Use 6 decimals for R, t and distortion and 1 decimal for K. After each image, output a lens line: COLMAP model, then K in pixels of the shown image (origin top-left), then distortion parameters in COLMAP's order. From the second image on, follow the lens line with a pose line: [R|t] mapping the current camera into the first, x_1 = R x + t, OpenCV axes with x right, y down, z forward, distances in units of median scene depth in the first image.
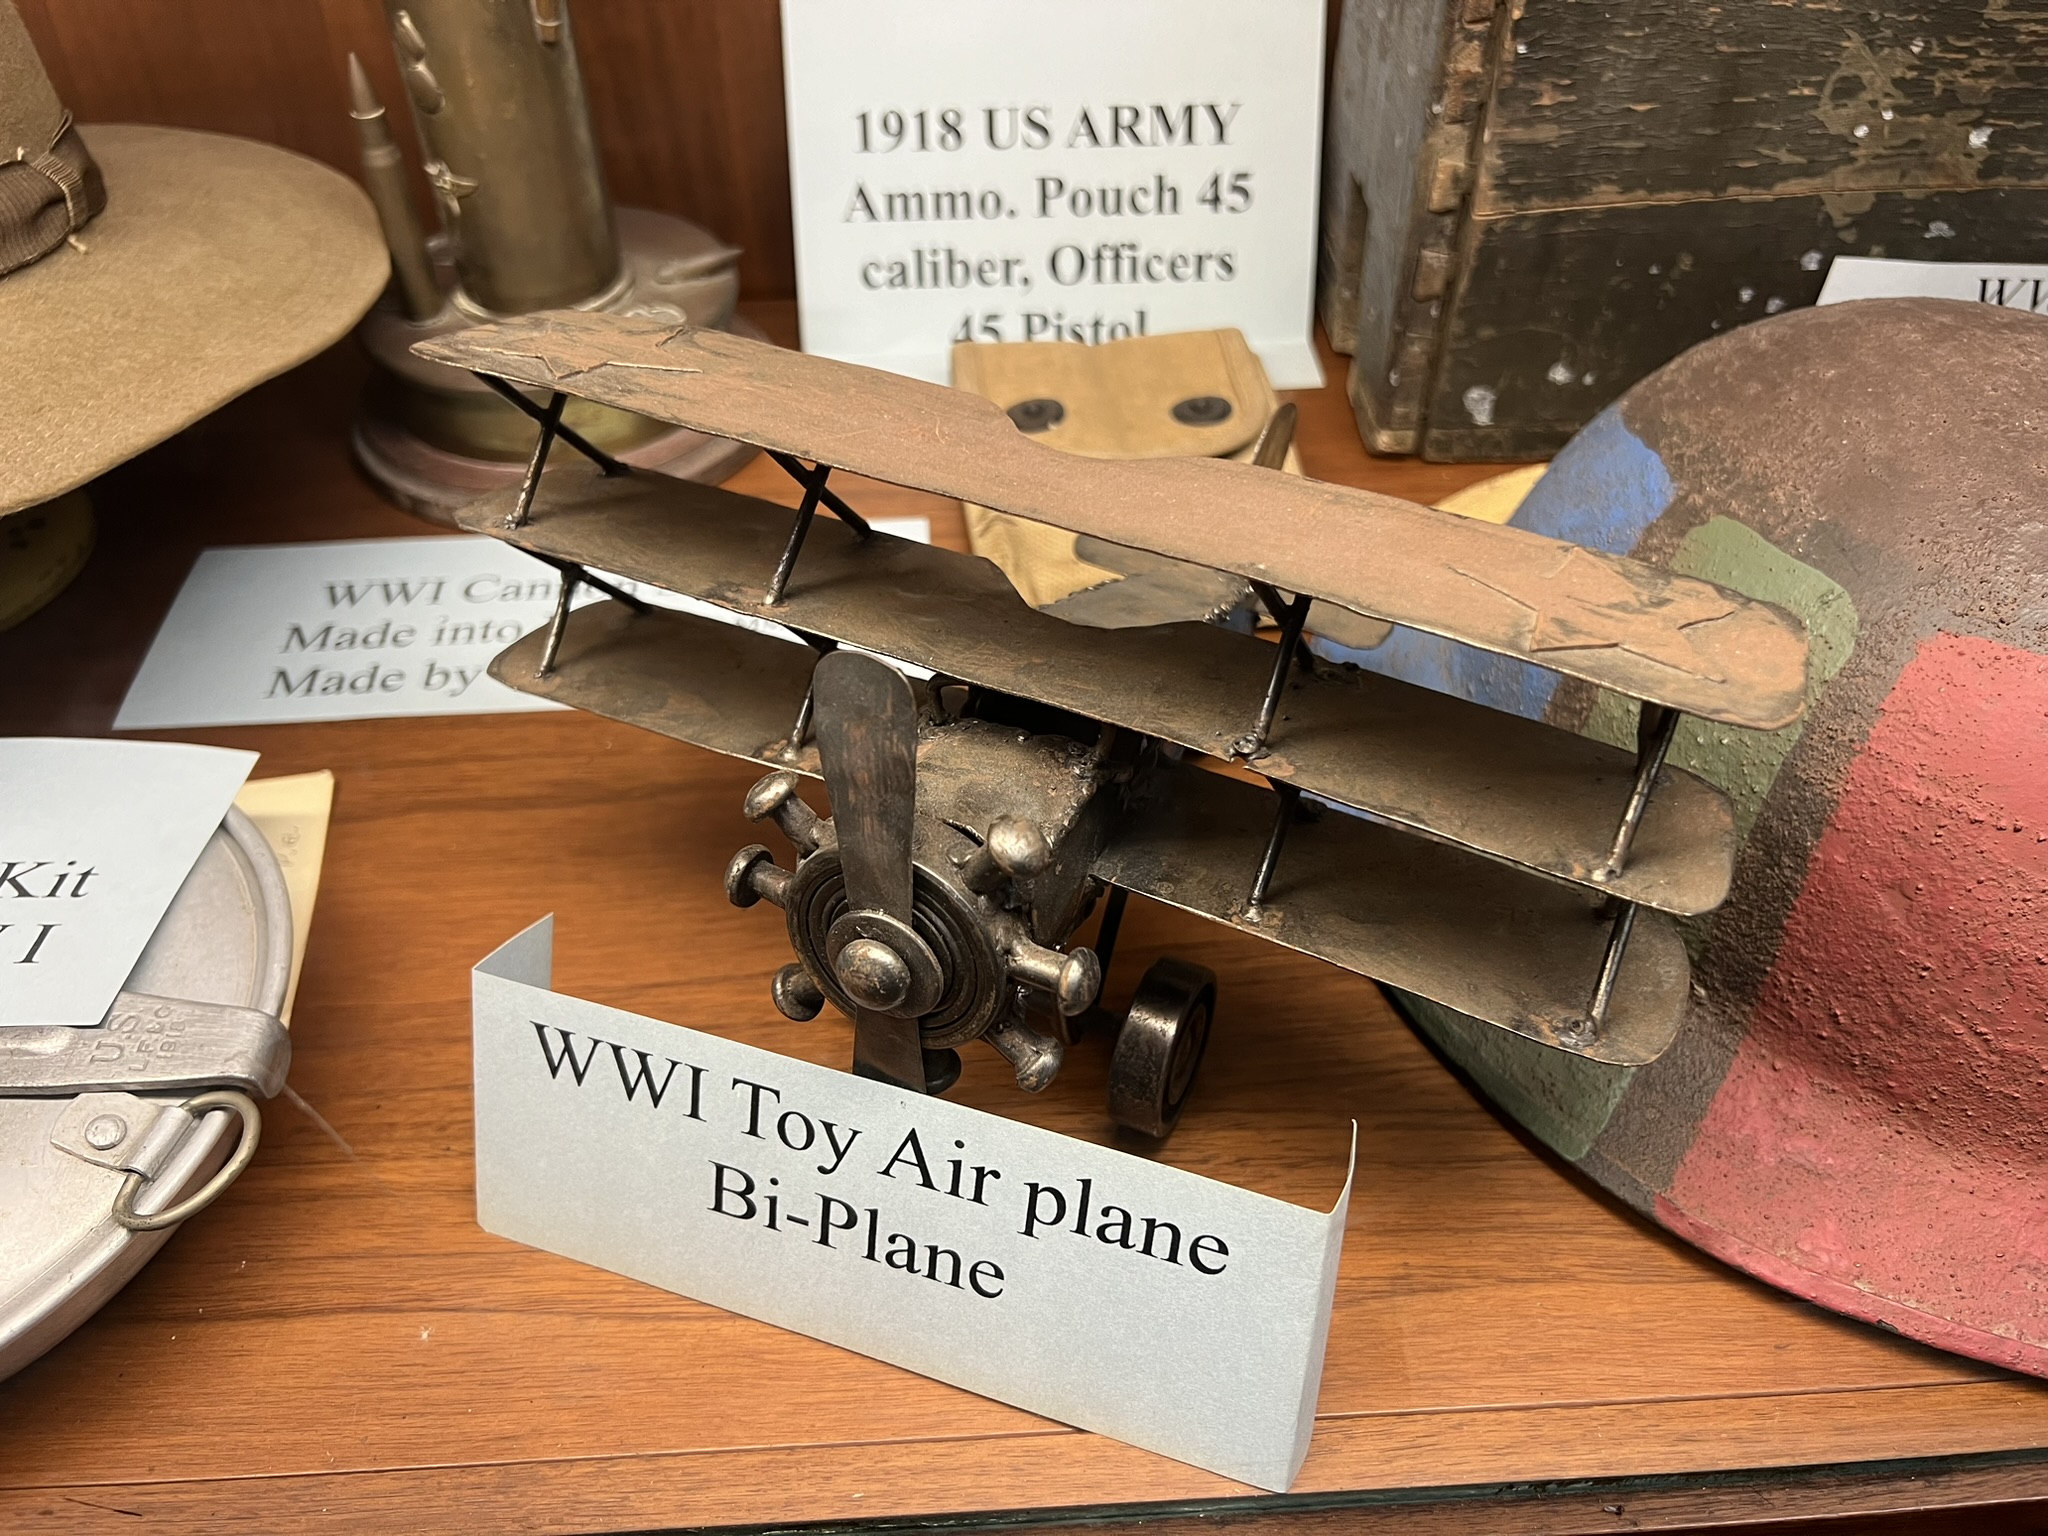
lens RADIAL K [[1585.9, 0, 1036.0], [0, 1585.9, 761.0], [0, 0, 1]] dist [0.041559, -0.060483]
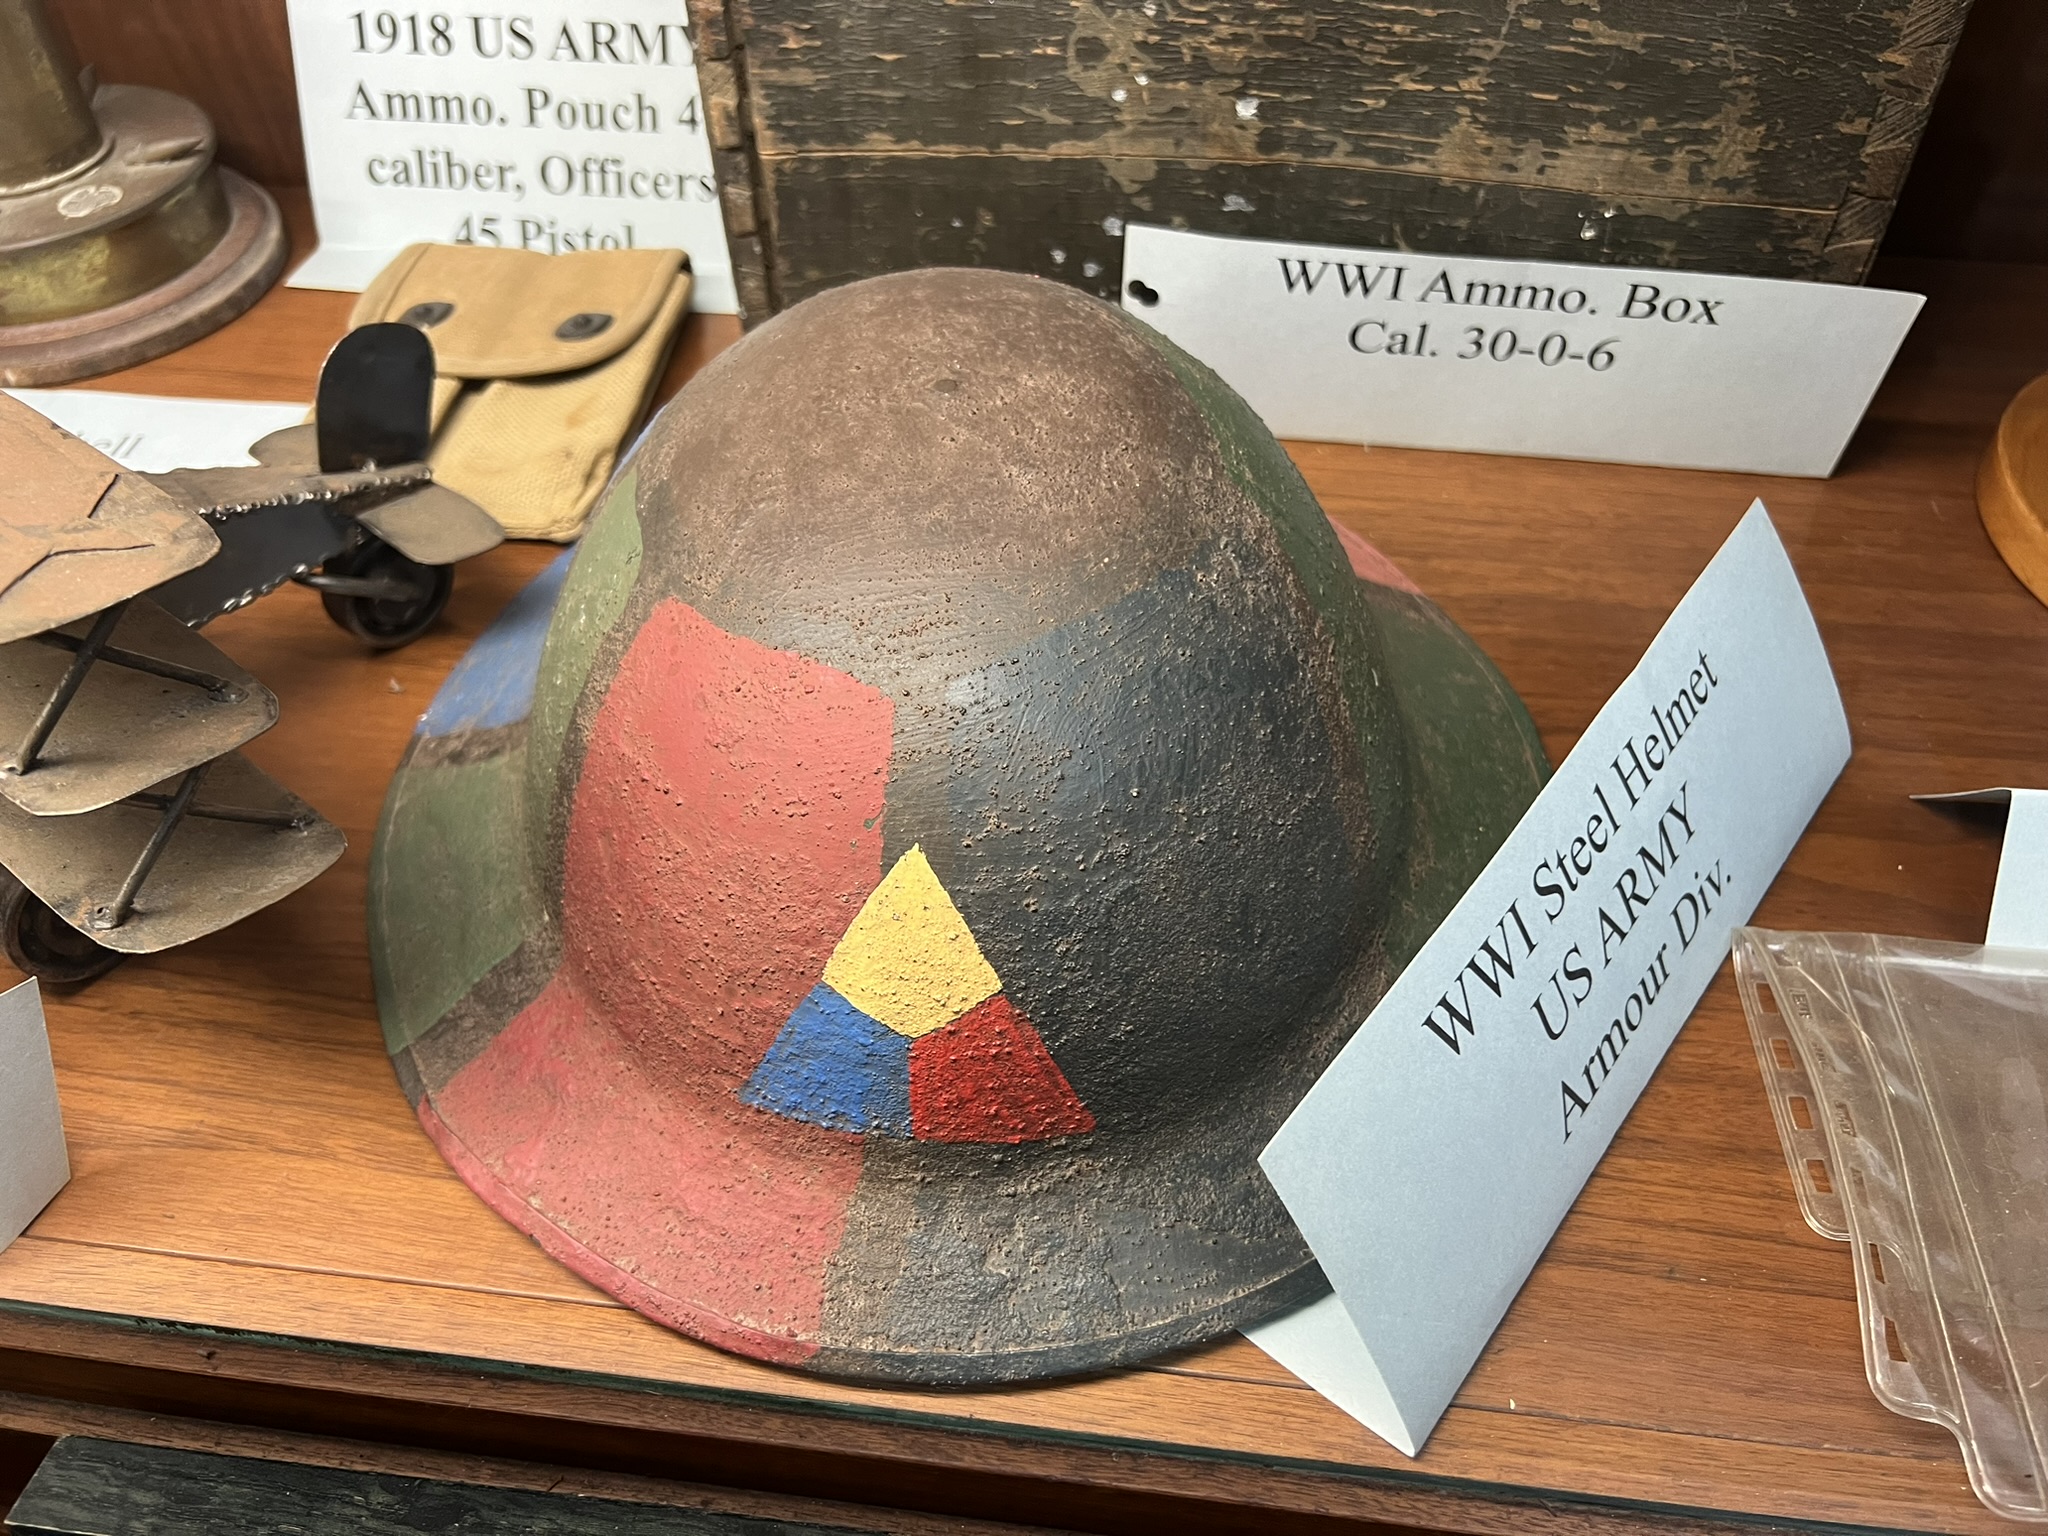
lens RADIAL K [[1585.9, 0, 1026.0], [0, 1585.9, 752.3], [0, 0, 1]] dist [0.041559, -0.060483]
pose [[0.982479, 0.121726, -0.141134, 0.623454], [-0.114449, 0.991699, 0.058606, -0.043892], [0.147096, -0.041427, 0.988254, 0.008369]]
